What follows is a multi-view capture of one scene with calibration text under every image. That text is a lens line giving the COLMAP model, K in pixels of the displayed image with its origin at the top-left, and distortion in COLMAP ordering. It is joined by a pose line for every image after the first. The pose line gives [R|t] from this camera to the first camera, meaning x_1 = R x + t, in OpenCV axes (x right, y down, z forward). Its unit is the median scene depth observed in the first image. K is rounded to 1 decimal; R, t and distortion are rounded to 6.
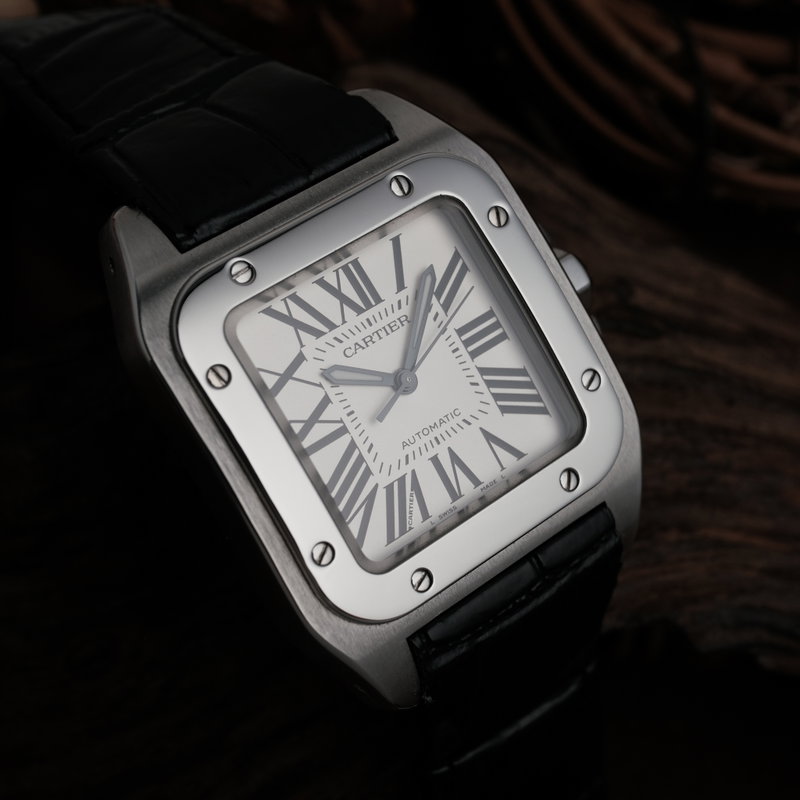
lens RADIAL K [[1553.8, 0, 397.5], [0, 1553.8, 394.8], [0, 0, 1]] dist [0.053465, 0.000000]
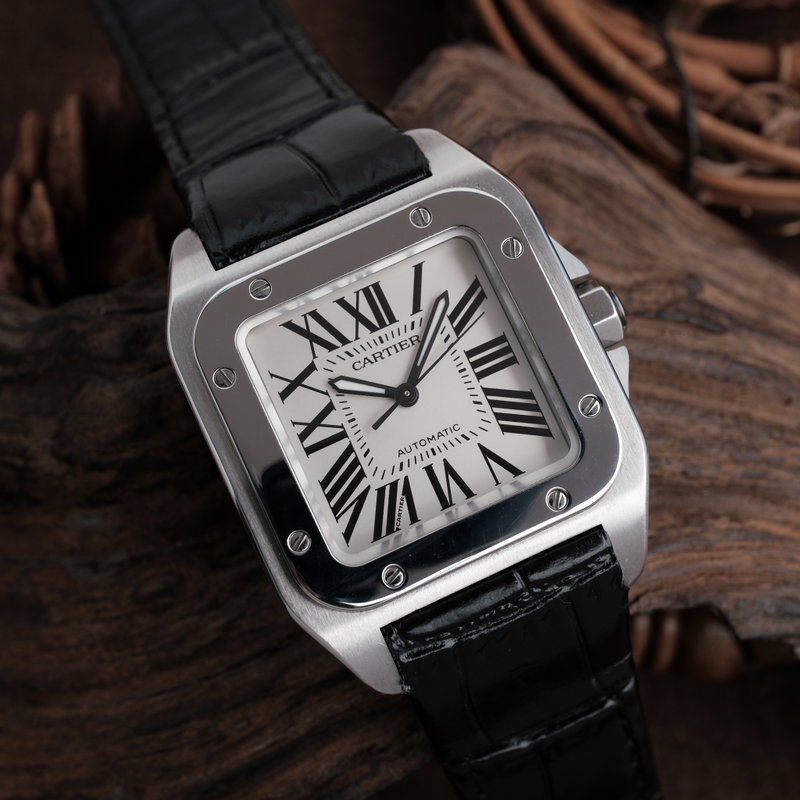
lens RADIAL K [[1553.8, 0, 401.8], [0, 1553.8, 402.6], [0, 0, 1]] dist [0.053465, 0.000000]
pose [[0.936220, 0.068980, -0.344577, 0.379744], [-0.073608, 0.997287, -0.000348, -0.002900], [0.343618, 0.025690, 0.938758, -0.030947]]
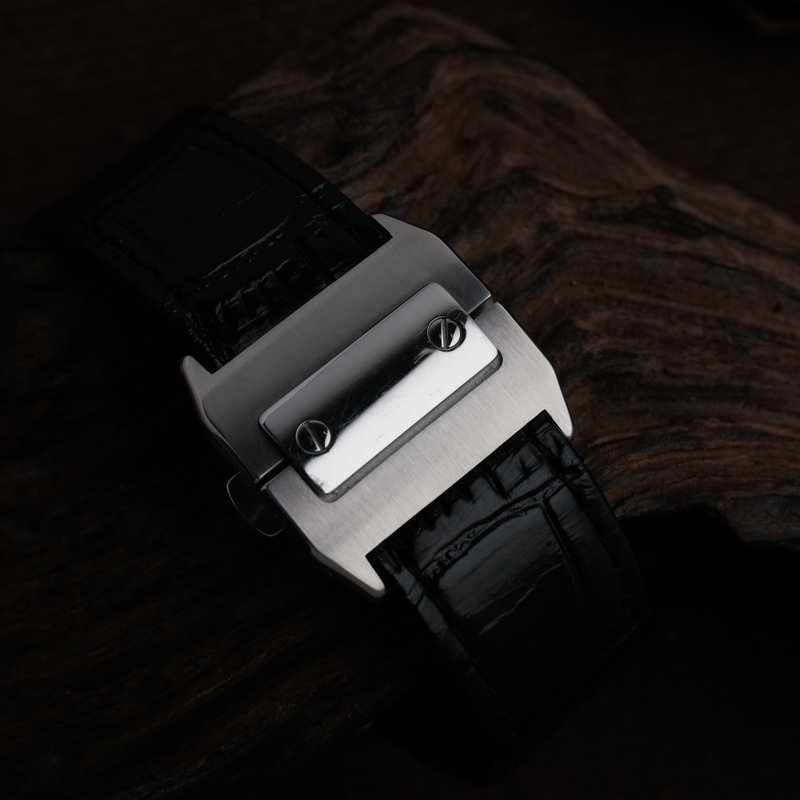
lens RADIAL K [[1553.8, 0, 395.5], [0, 1553.8, 399.4], [0, 0, 1]] dist [0.053465, 0.000000]
pose [[0.917692, -0.059732, -0.392777, 0.427289], [-0.023299, 0.978840, -0.203296, 0.272759], [0.396610, 0.195714, 0.896882, 0.112942]]
